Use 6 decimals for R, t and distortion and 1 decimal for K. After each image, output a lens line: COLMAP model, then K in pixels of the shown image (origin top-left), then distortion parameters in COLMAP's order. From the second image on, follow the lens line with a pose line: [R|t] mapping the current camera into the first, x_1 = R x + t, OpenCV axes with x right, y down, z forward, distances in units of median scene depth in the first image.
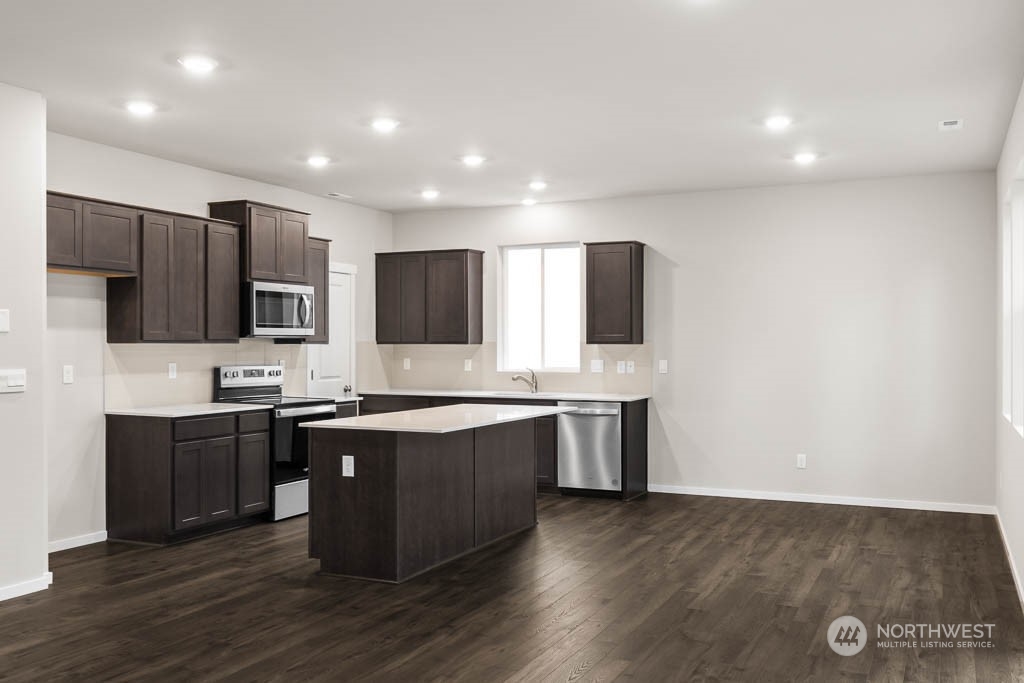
lens RADIAL K [[946.6, 0, 522.8], [0, 946.6, 357.6], [0, 0, 1]] dist [0.004271, -0.000783]
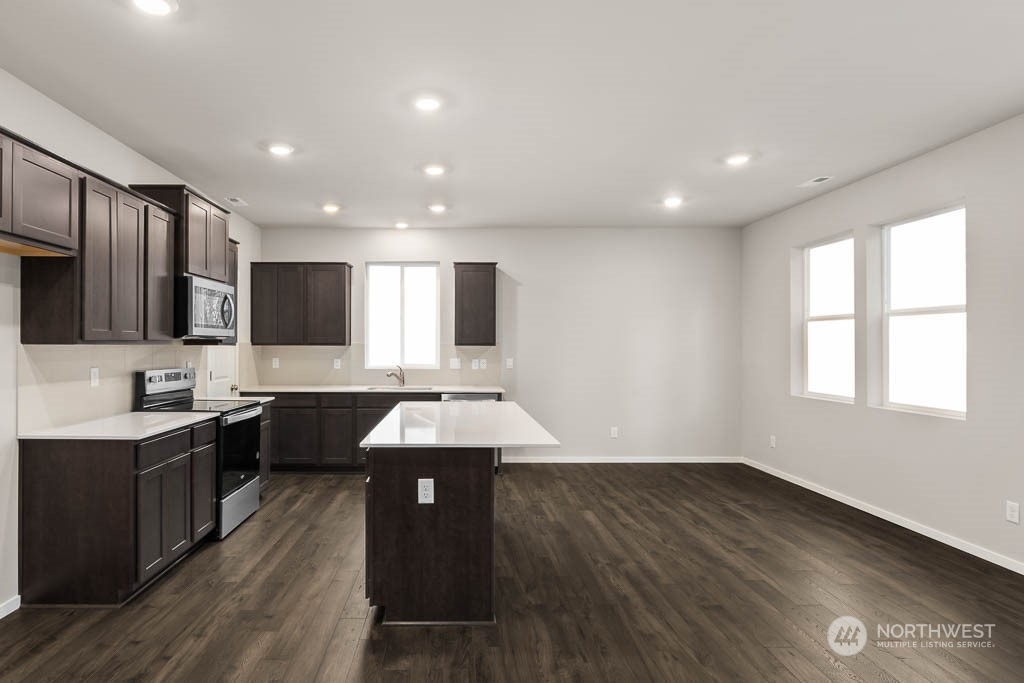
lens RADIAL K [[568.4, 0, 454.7], [0, 568.4, 345.2], [0, 0, 1]] dist [-0.001531, -0.000151]
pose [[0.907565, 0.001577, 0.419908, -0.279174], [0.004253, 0.999907, -0.012949, -0.006165], [-0.419890, 0.013538, 0.907474, 0.395234]]
